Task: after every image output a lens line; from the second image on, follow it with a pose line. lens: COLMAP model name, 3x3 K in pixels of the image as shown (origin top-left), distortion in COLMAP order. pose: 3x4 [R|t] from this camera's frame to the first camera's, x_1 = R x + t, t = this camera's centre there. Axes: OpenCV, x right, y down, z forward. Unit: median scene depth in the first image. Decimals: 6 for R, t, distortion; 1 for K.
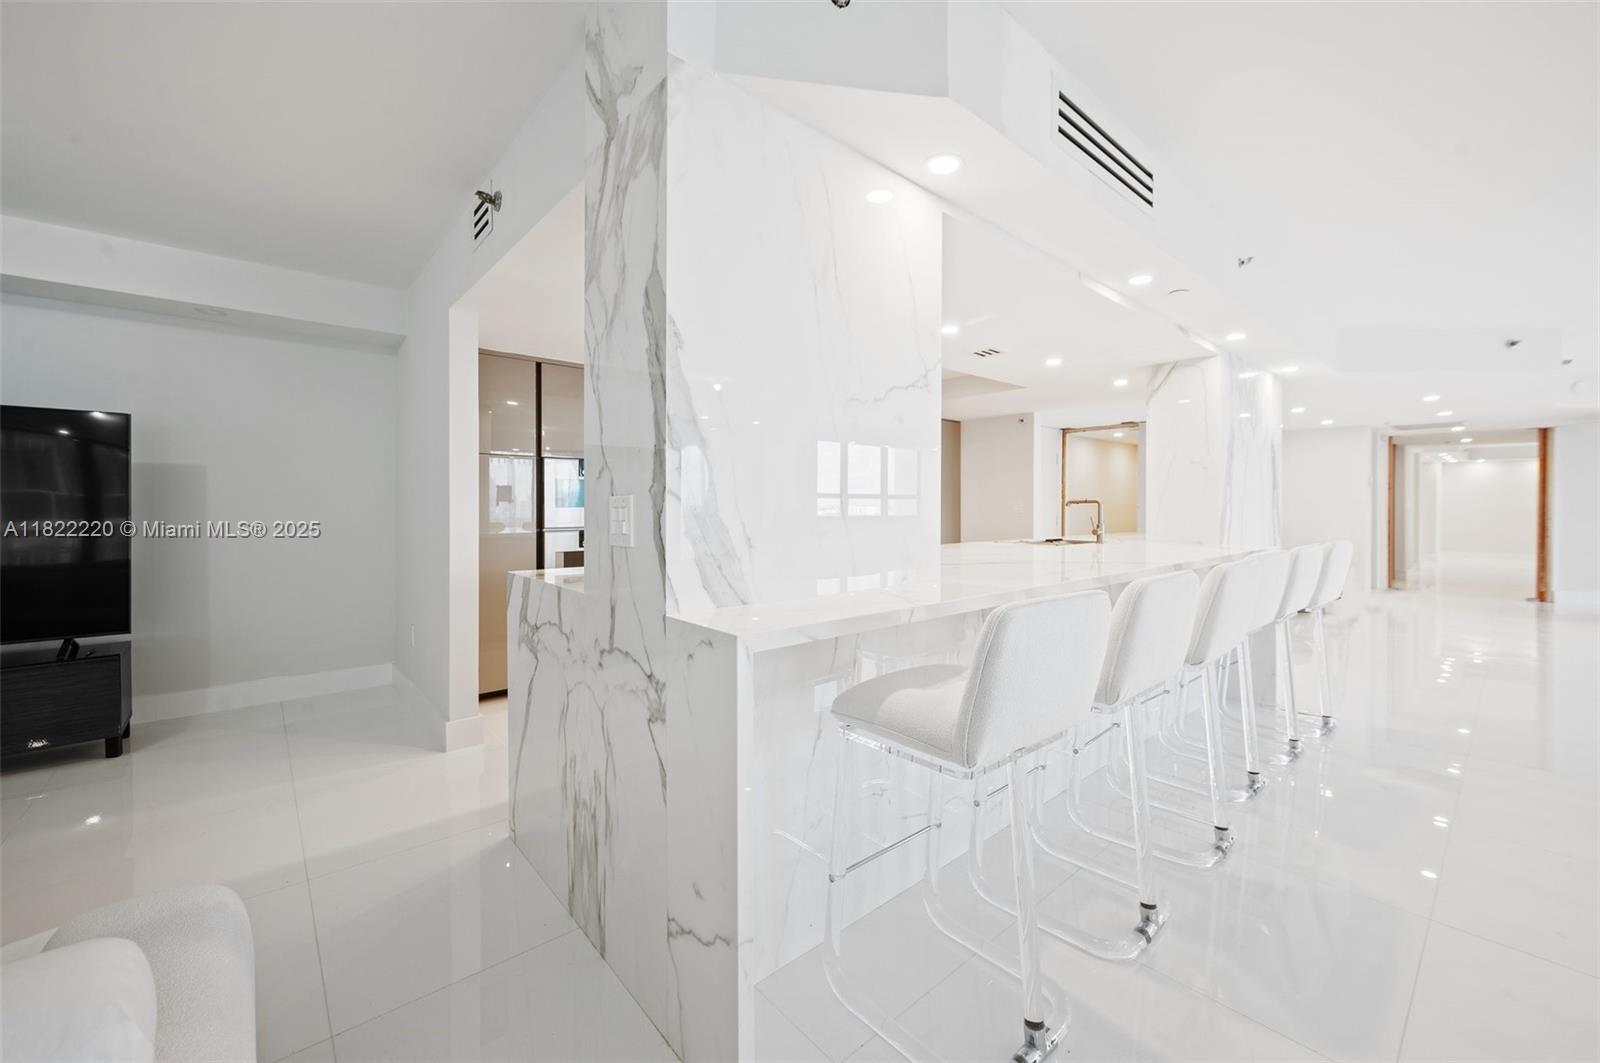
lens RADIAL K [[633.6, 0, 825.4], [0, 633.6, 507.8], [0, 0, 1]] dist [-0.000915, 0.000030]
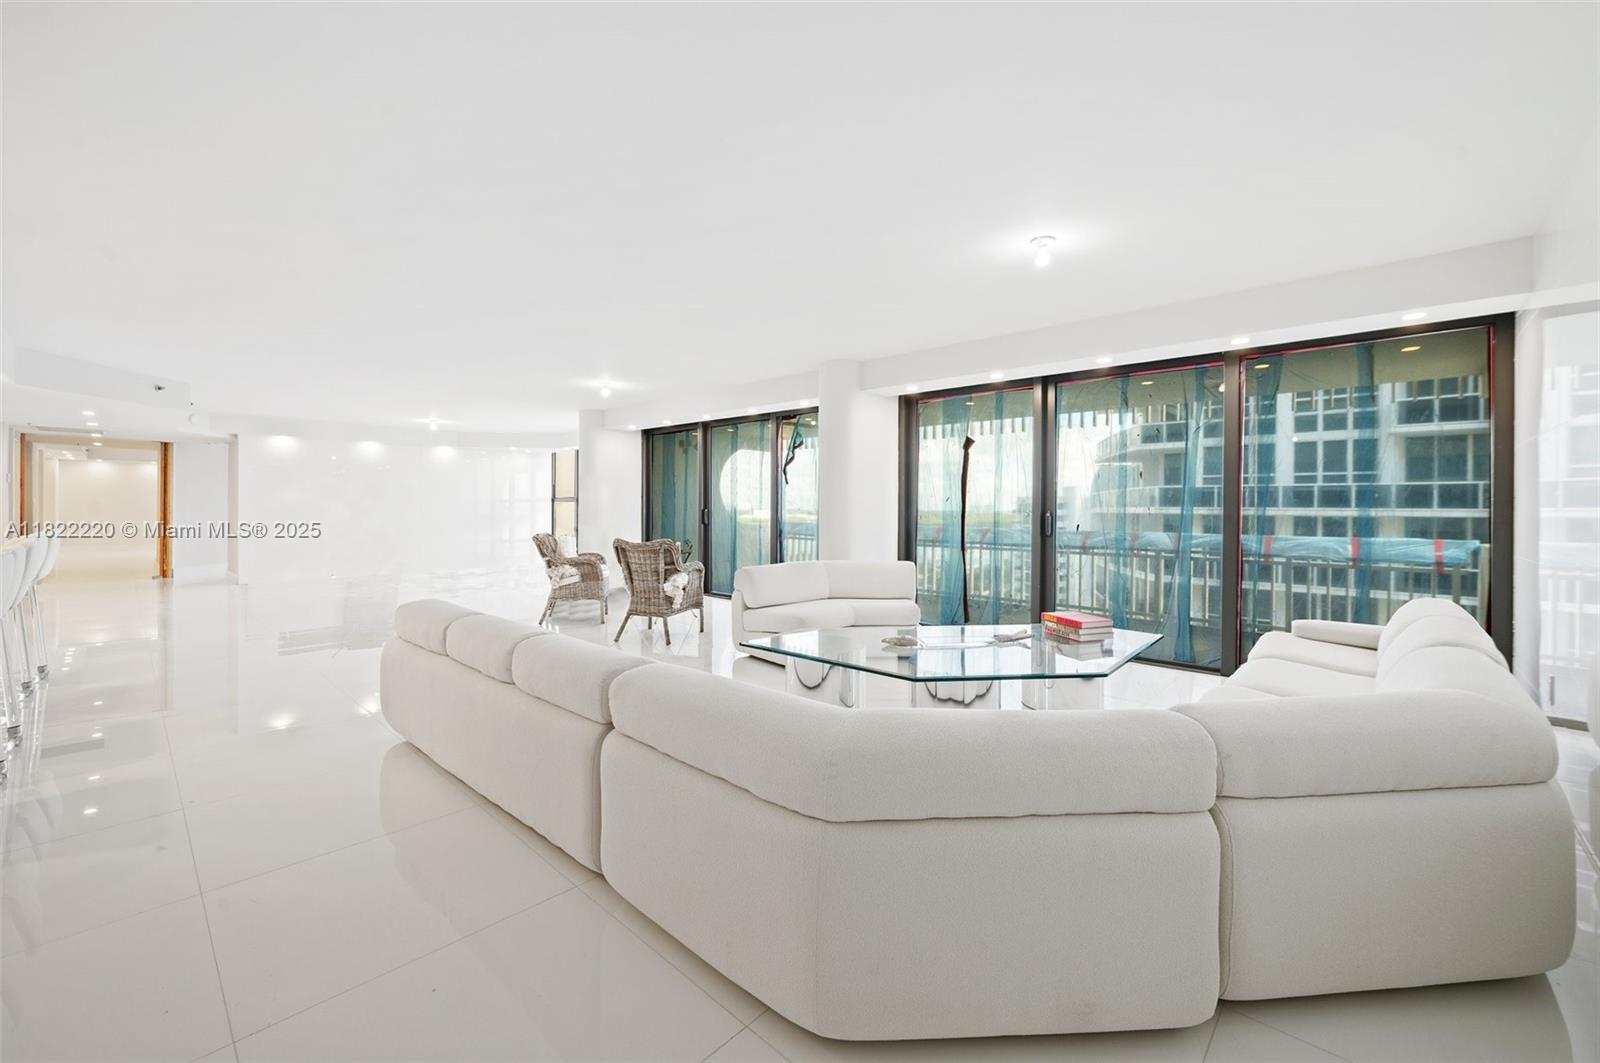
lens RADIAL K [[633.6, 0, 806.7], [0, 633.6, 519.0], [0, 0, 1]] dist [-0.000915, 0.000030]
pose [[-0.091178, -0.020760, 0.995618, -0.327115], [-0.003141, 0.999784, 0.020559, -0.000053], [-0.995830, -0.001253, -0.091223, -0.222346]]
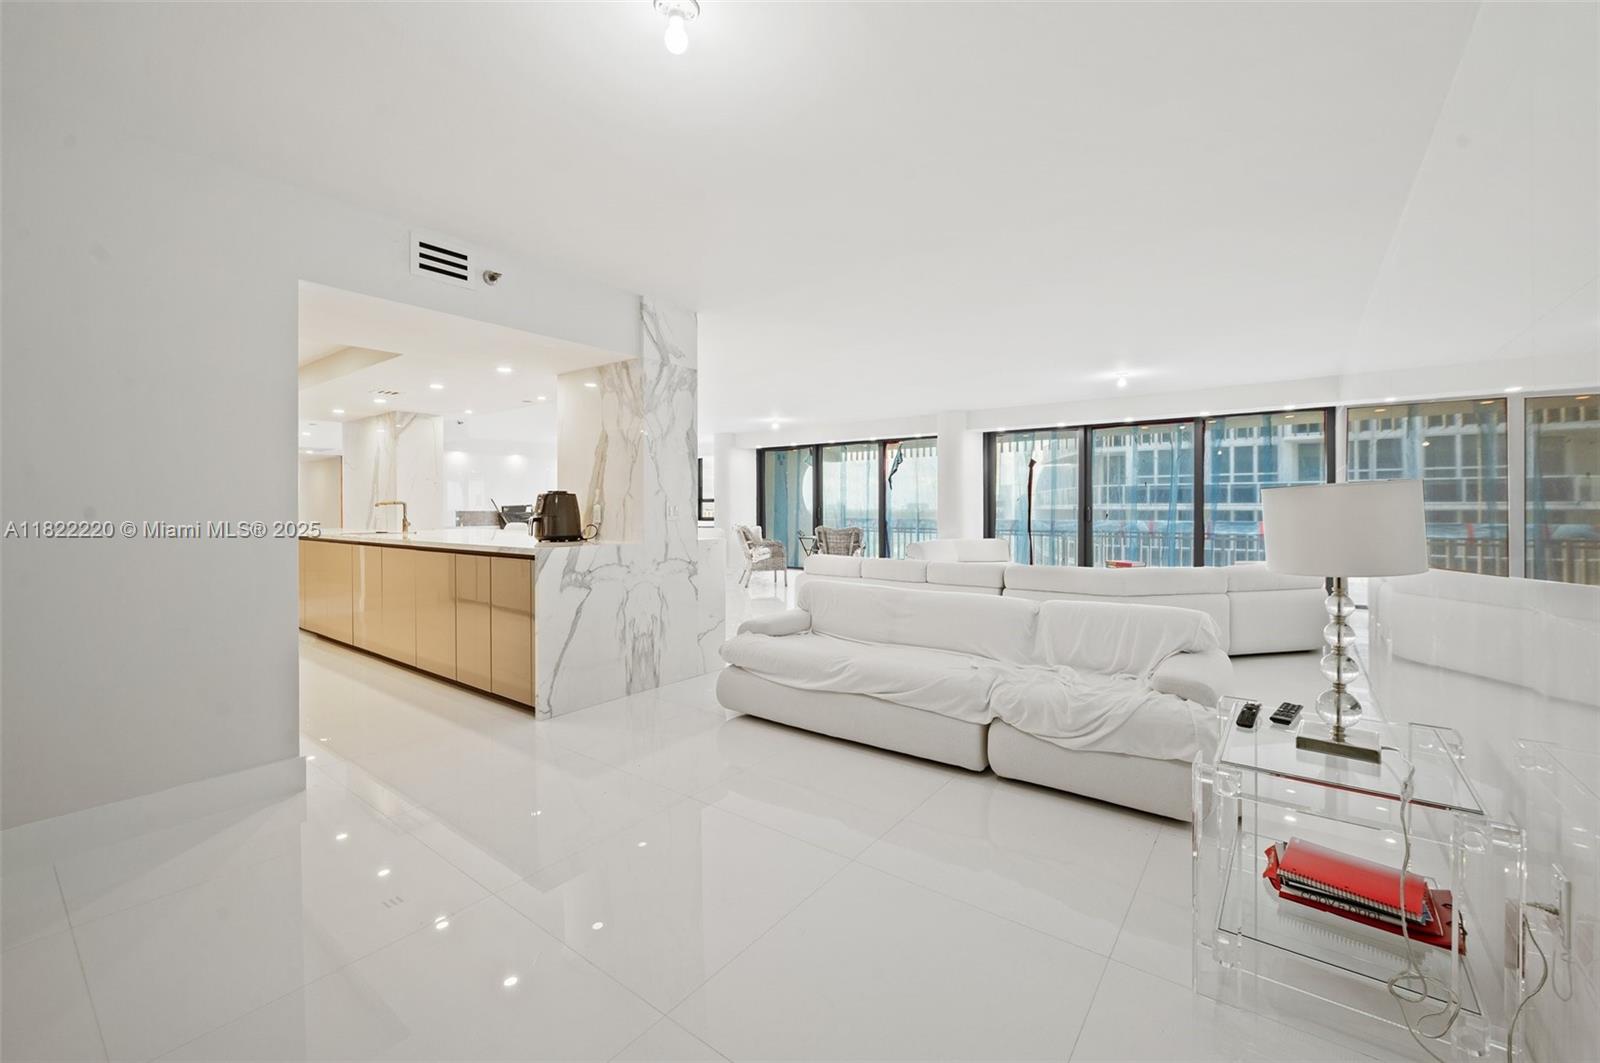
lens RADIAL K [[633.6, 0, 810.1], [0, 633.6, 520.6], [0, 0, 1]] dist [-0.000915, 0.000030]
pose [[-0.187642, -0.023502, 0.981956, -0.748073], [0.004748, 0.999680, 0.024834, -0.000676], [-0.982226, 0.009322, -0.187471, 0.224333]]
